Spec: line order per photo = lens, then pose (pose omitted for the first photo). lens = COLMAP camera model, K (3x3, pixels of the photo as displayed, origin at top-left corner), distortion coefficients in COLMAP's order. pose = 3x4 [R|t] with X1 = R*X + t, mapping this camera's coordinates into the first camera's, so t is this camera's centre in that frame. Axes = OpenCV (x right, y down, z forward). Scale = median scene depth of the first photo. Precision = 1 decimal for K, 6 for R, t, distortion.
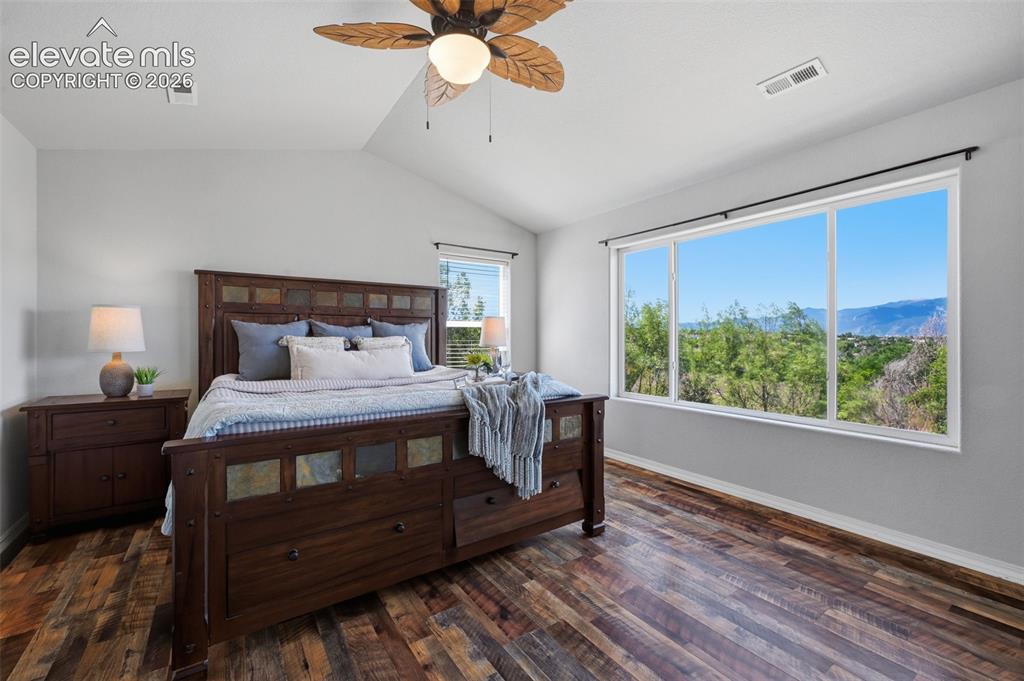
lens RADIAL K [[414.0, 0, 487.3], [0, 414.0, 343.6], [0, 0, 1]] dist [-0.000725, 0.000093]
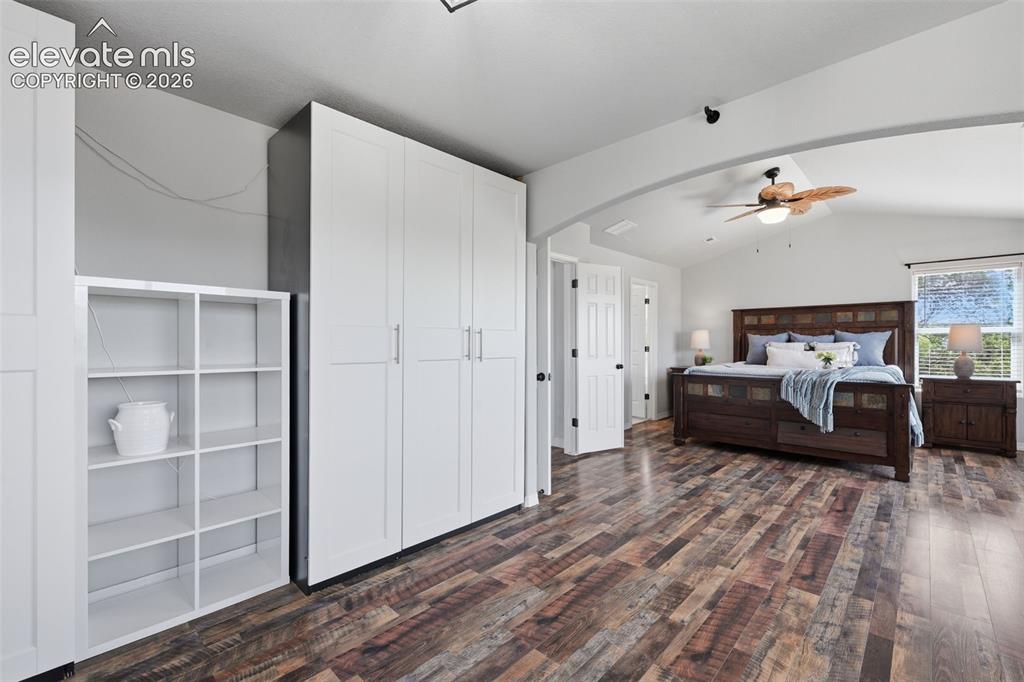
lens RADIAL K [[429.8, 0, 512.7], [0, 429.8, 334.3], [0, 0, 1]] dist [0.000338, 0.000570]
pose [[0.204551, -0.019786, -0.978656, 1.312830], [-0.010135, 0.999699, -0.022330, 0.000702], [0.978803, 0.014486, 0.204289, -0.570661]]
